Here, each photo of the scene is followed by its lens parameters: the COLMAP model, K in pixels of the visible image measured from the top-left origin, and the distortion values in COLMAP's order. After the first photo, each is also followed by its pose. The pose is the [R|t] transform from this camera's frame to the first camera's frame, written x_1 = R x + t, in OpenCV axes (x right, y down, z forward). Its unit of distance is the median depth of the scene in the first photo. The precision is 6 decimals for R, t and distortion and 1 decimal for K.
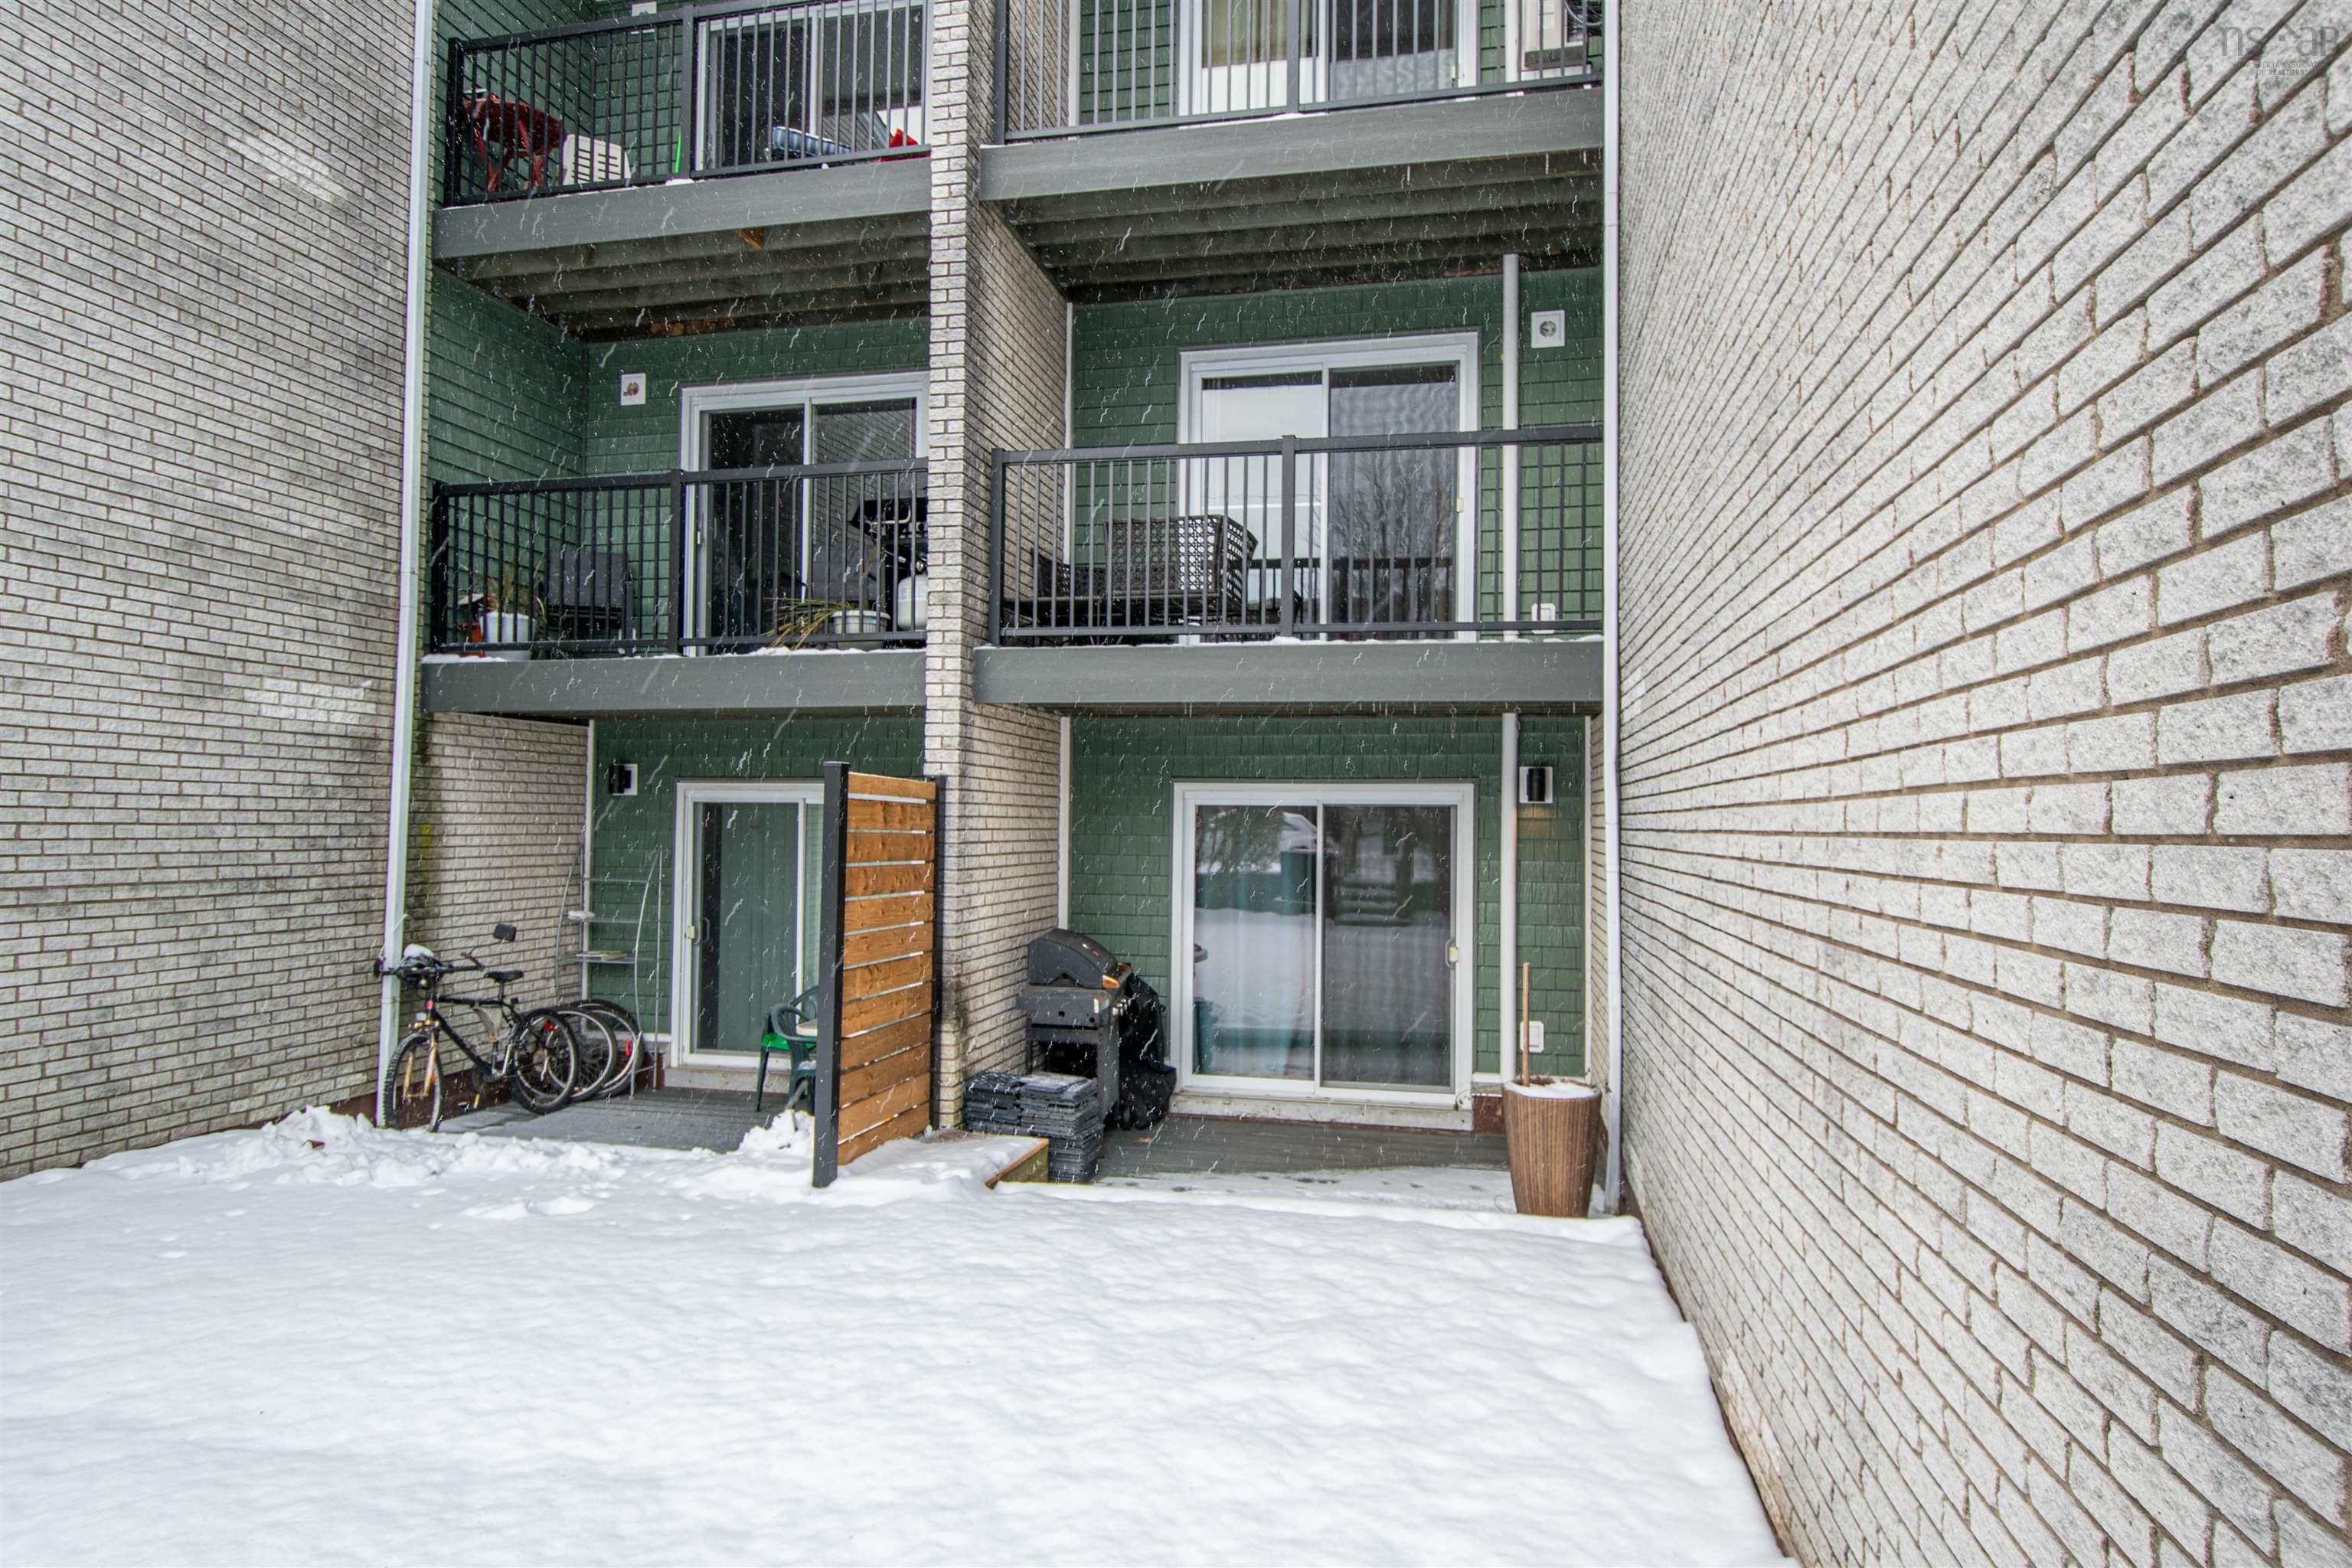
lens RADIAL K [[1347.9, 0, 1171.1], [0, 1347.9, 787.8], [0, 0, 1]] dist [0.002155, 0.000354]
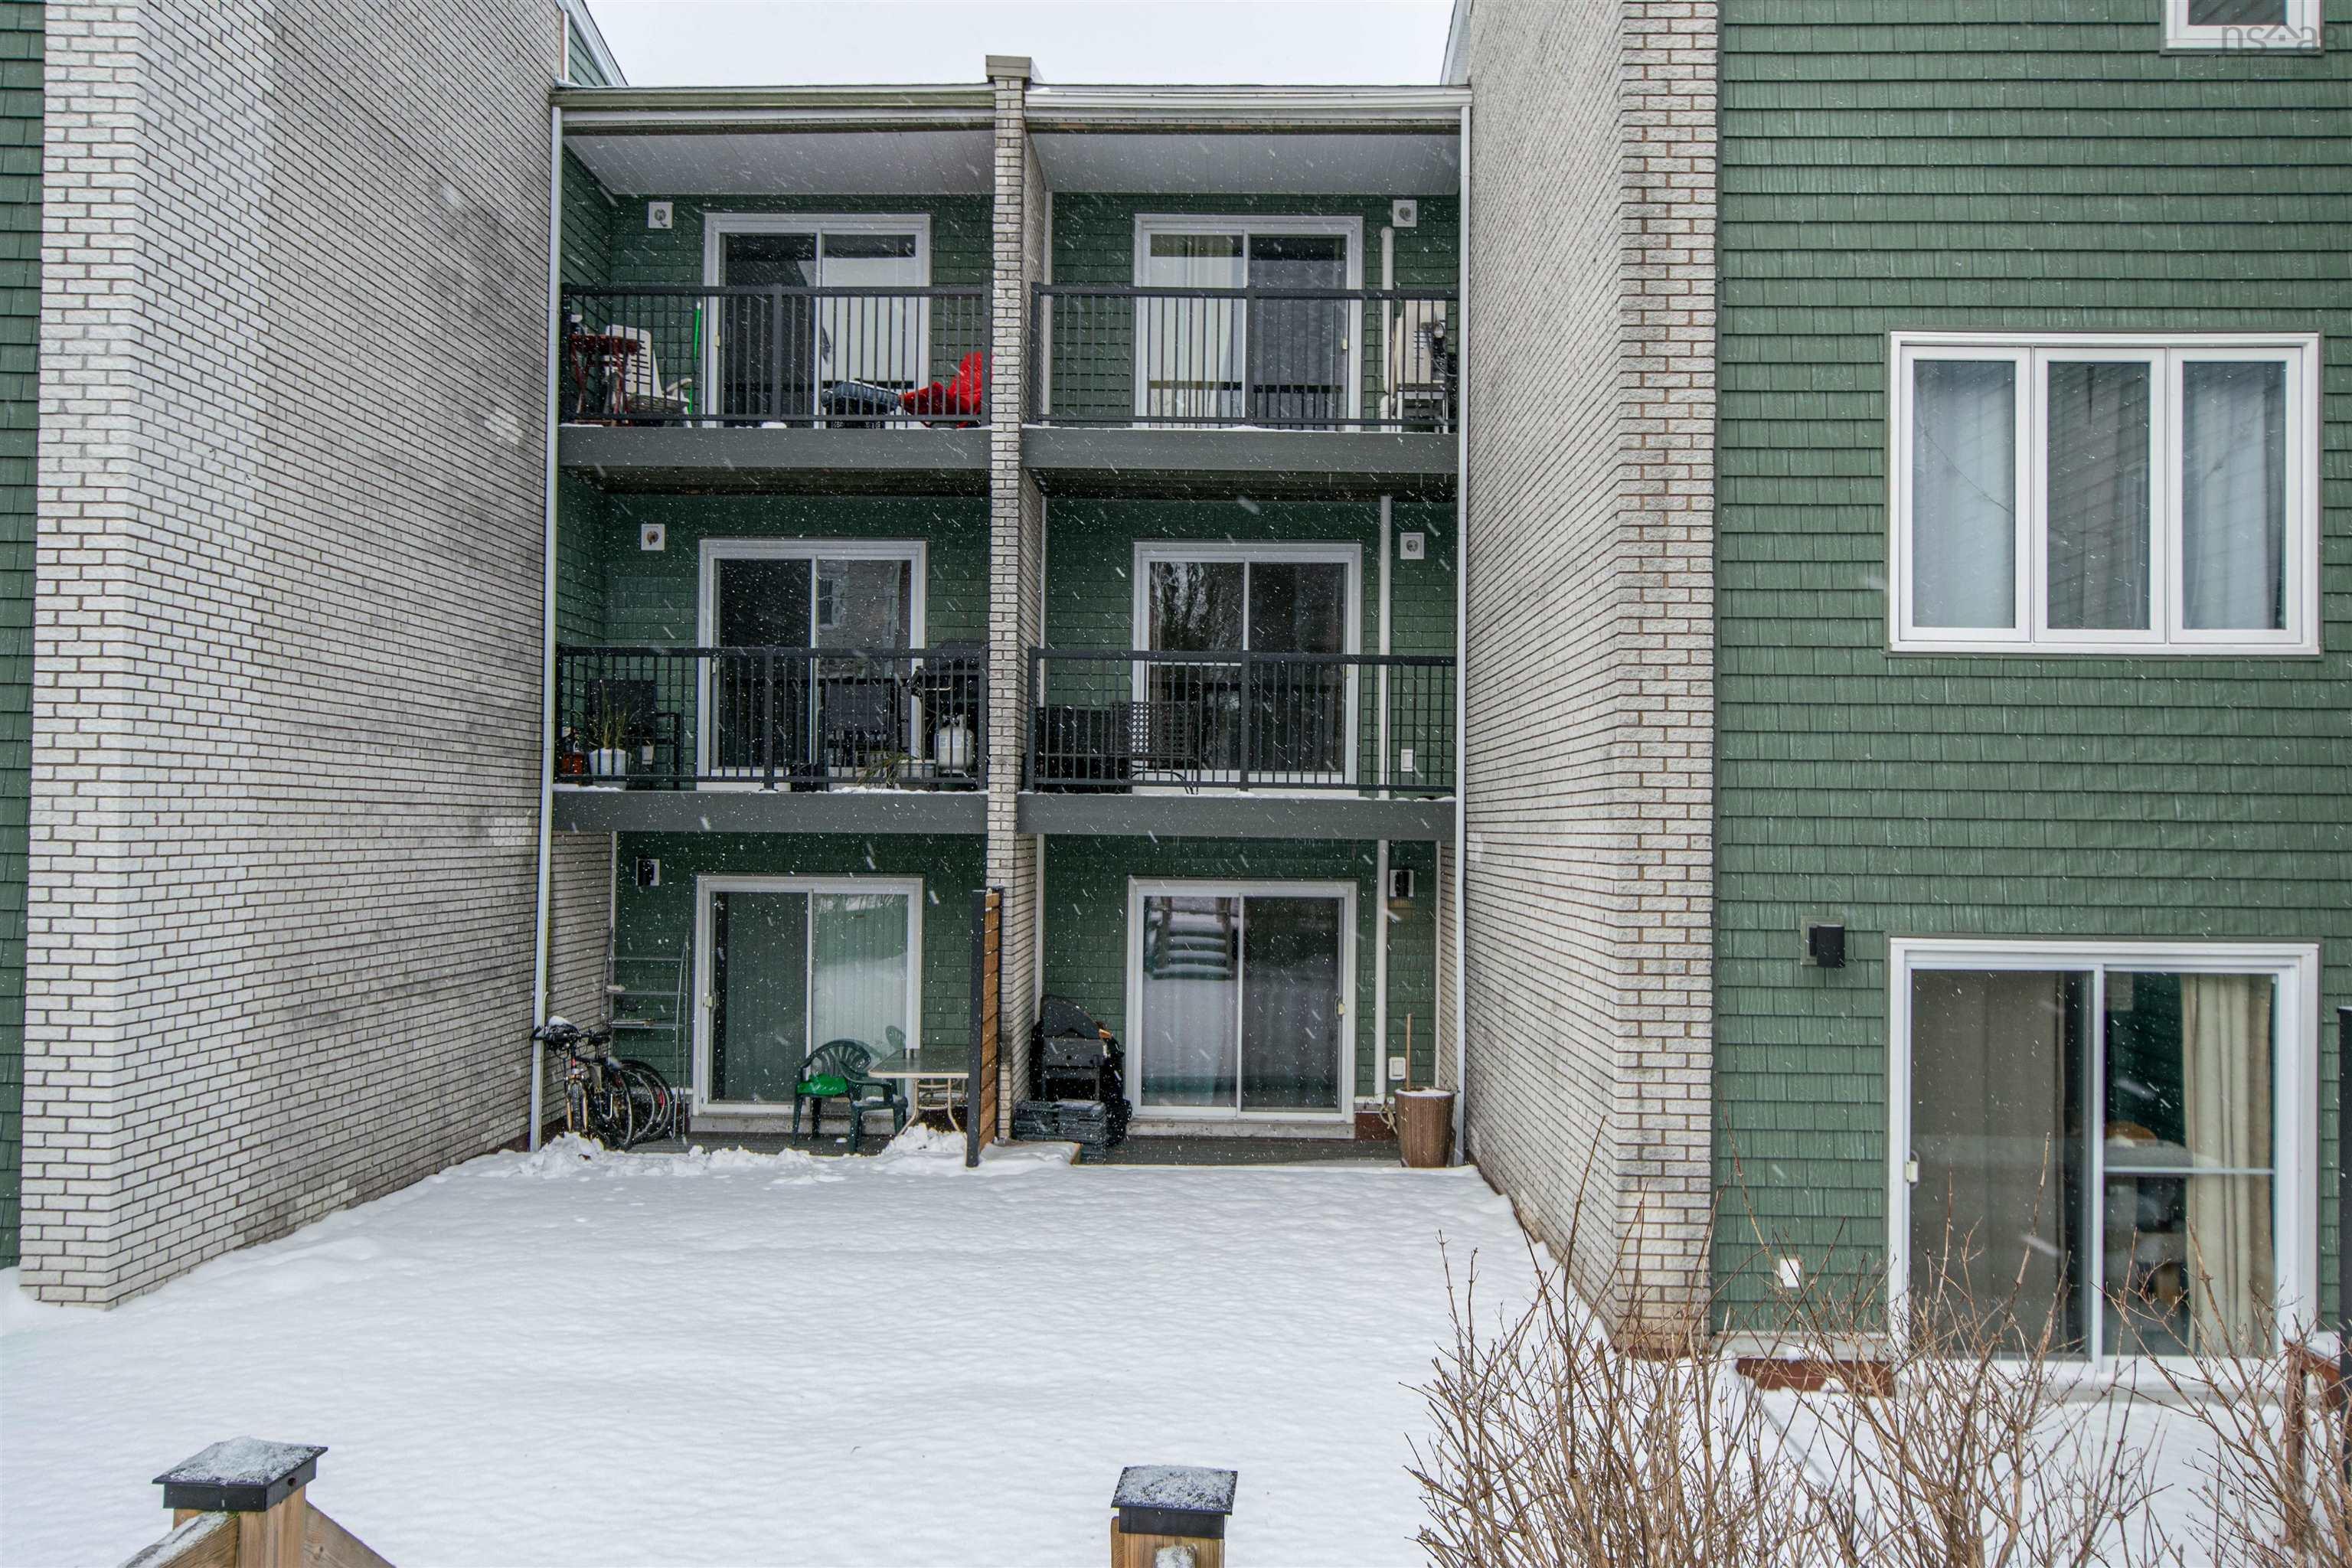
lens RADIAL K [[1925.0, 0, 1184.0], [0, 1925.0, 789.4], [0, 0, 1]] dist [0.001255, -0.006372]
pose [[0.980568, 0.005064, 0.196115, -0.325688], [-0.006605, 0.999952, 0.007204, -0.109533], [-0.196069, -0.008359, 0.980554, -0.859107]]
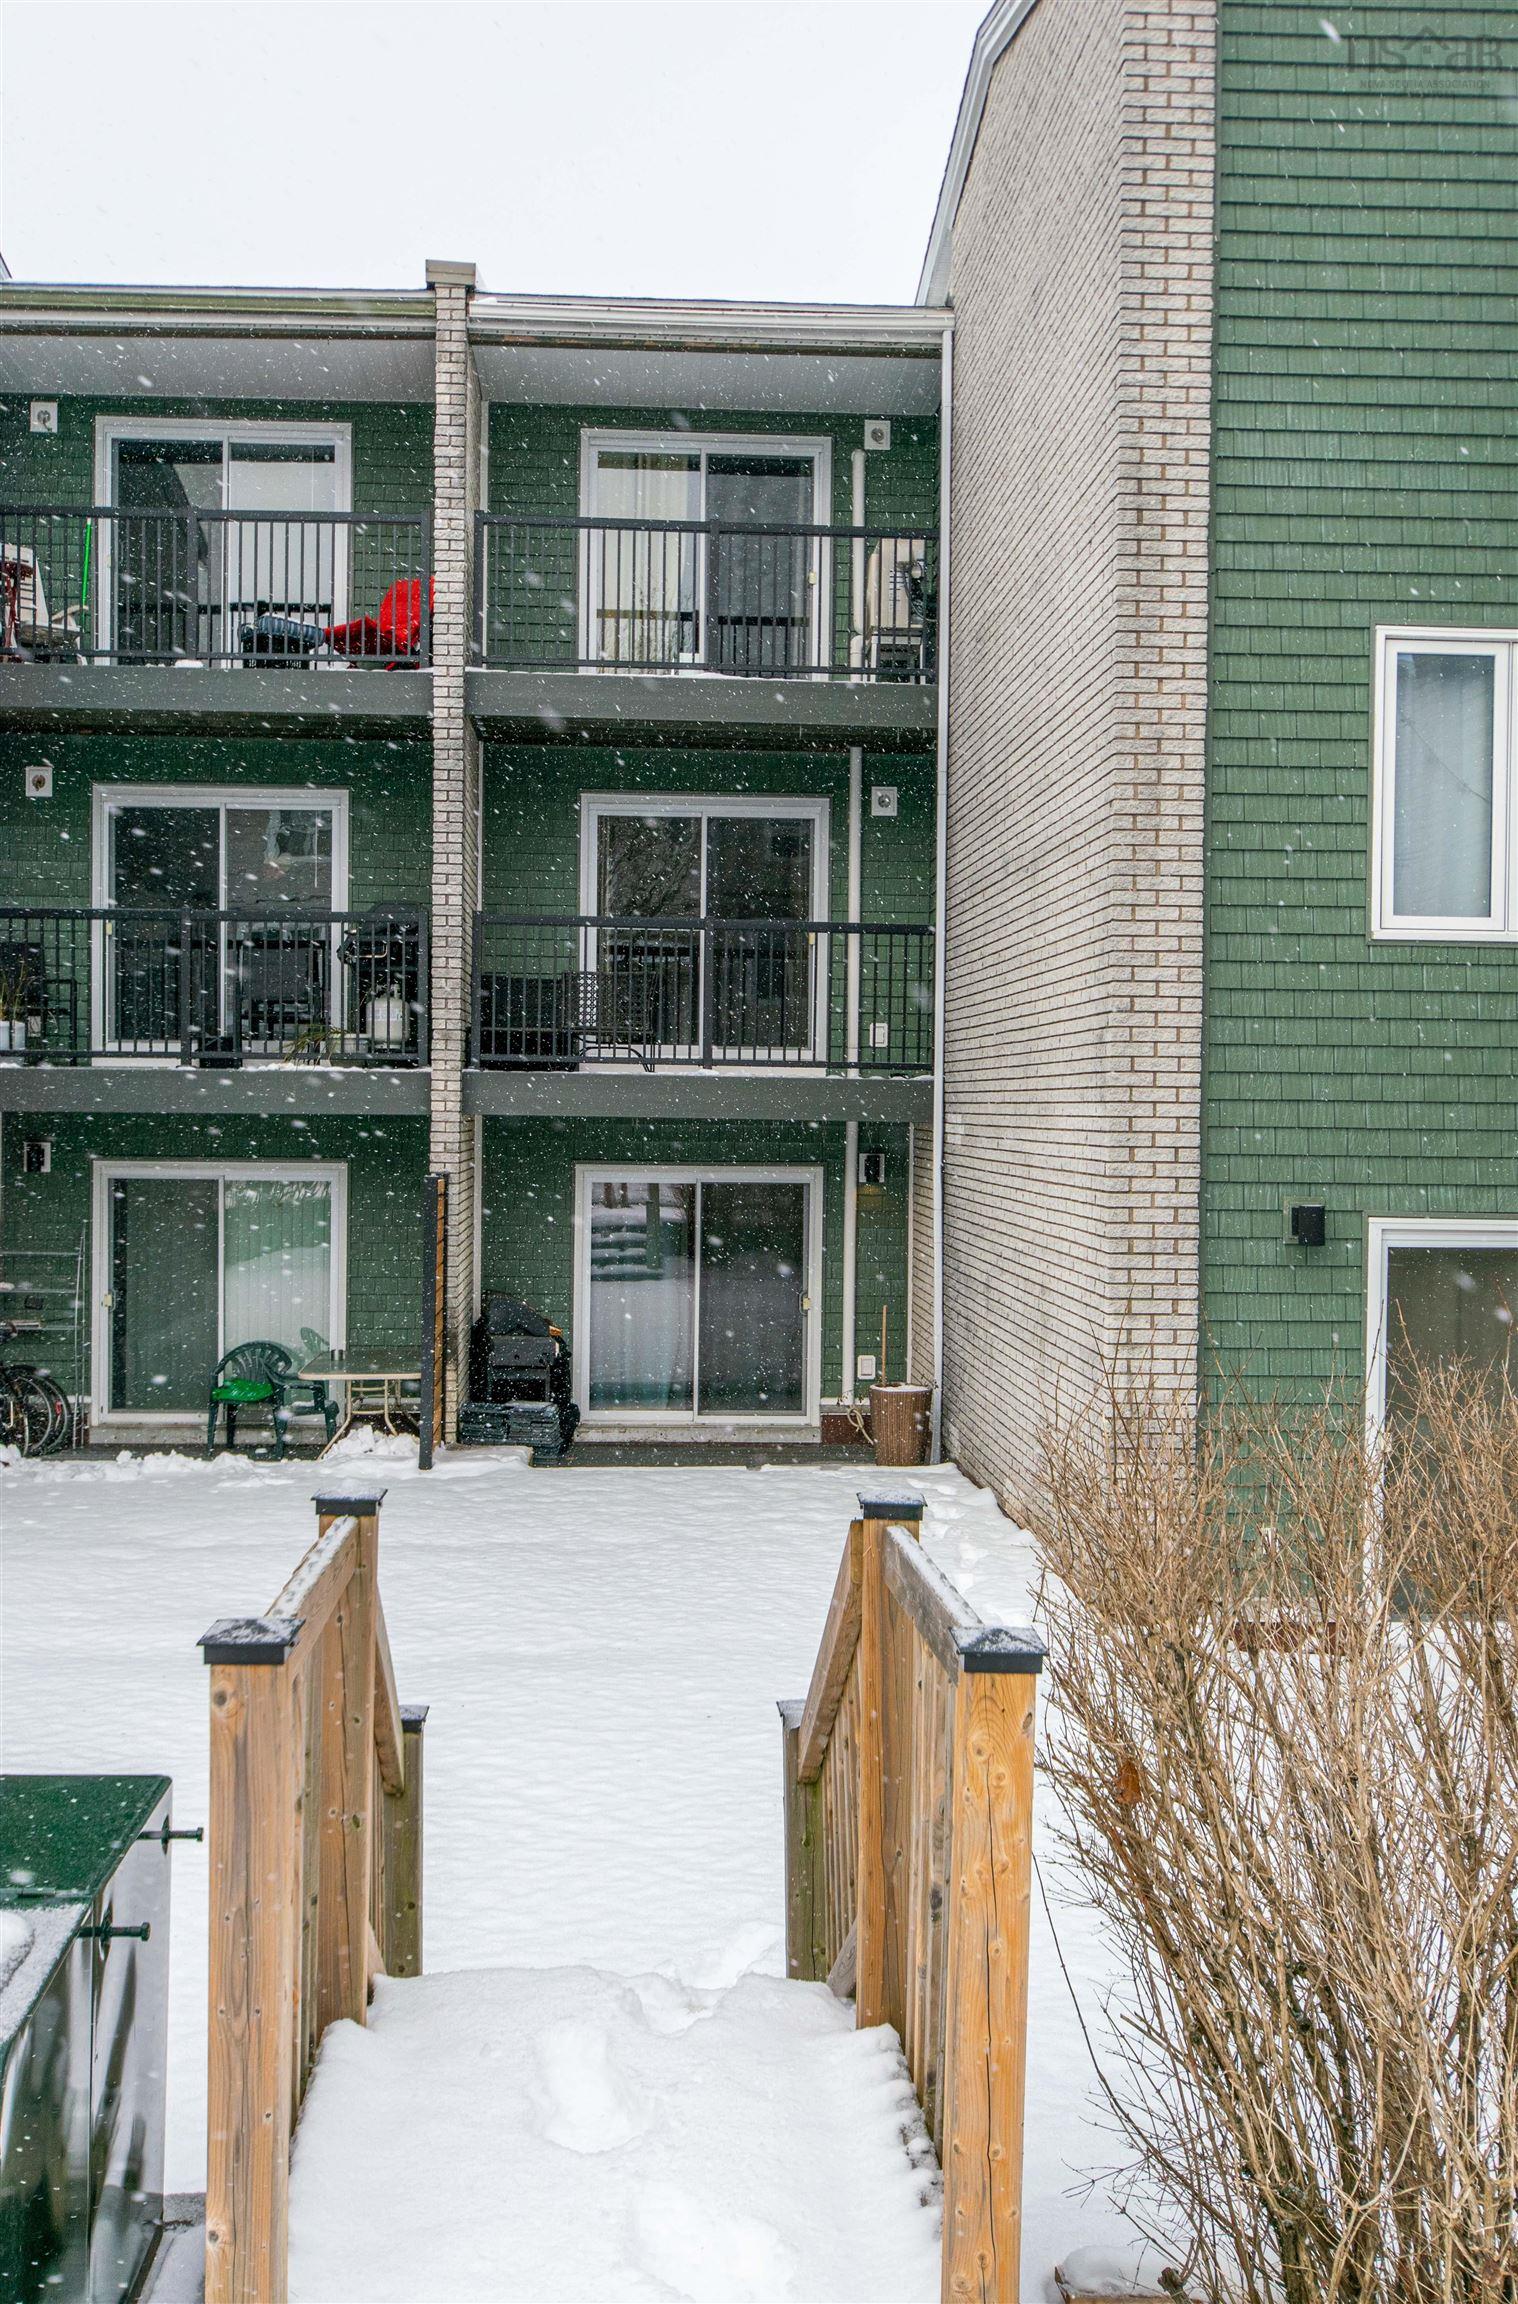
lens RADIAL K [[2367.6, 0, 759.0], [0, 2367.6, 1152.0], [0, 0, 1]] dist [-0.005661, -0.010213]
pose [[0.961203, -0.004278, 0.275810, -0.439435], [-0.008994, 0.998862, 0.046836, -0.119686], [-0.275697, -0.047499, 0.960070, -1.089908]]
